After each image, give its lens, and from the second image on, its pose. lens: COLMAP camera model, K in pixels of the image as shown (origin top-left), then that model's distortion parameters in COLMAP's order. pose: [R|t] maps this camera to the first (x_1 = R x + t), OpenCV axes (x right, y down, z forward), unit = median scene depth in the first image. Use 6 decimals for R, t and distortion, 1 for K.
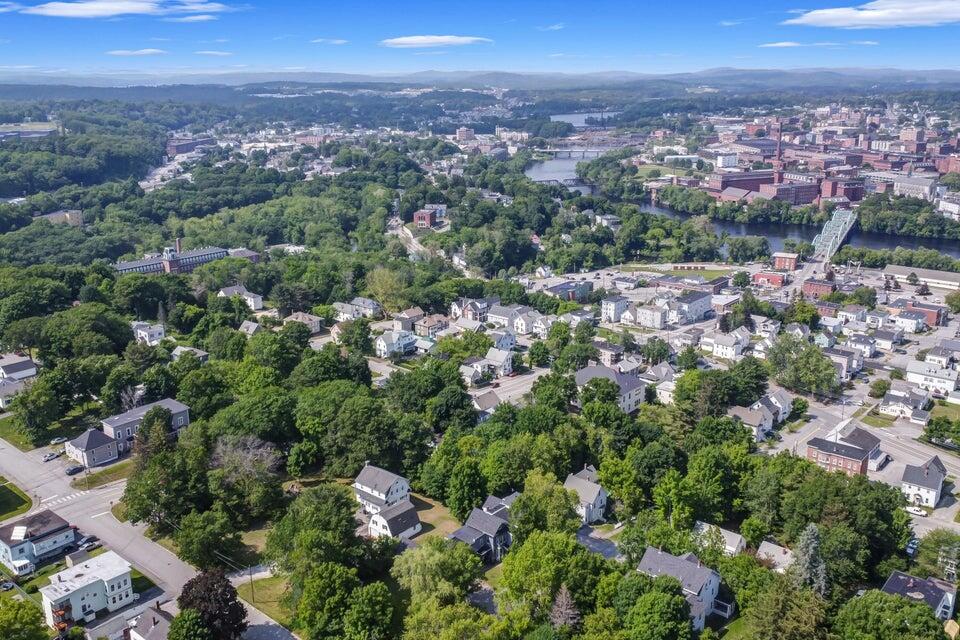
lens RADIAL K [[847.0, 0, 481.1], [0, 847.0, 321.3], [0, 0, 1]] dist [0.002518, -0.007865]
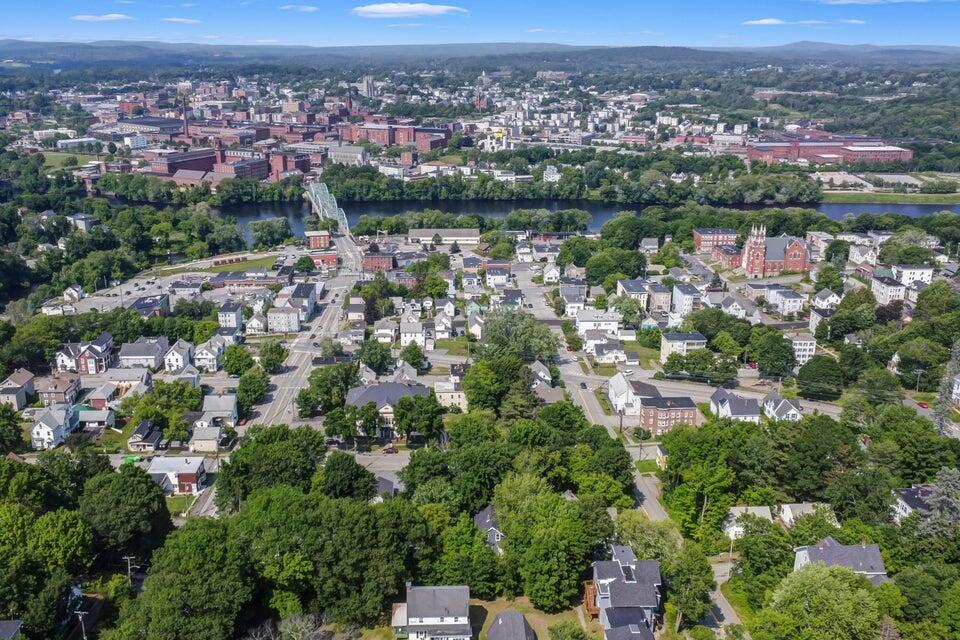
lens RADIAL K [[847.0, 0, 480.3], [0, 847.0, 318.4], [0, 0, 1]] dist [0.002518, -0.007865]
pose [[0.740408, -0.197060, 0.642622, -0.144775], [0.180854, 0.979207, 0.091898, -0.033231], [-0.647369, 0.048179, 0.760652, 0.107763]]
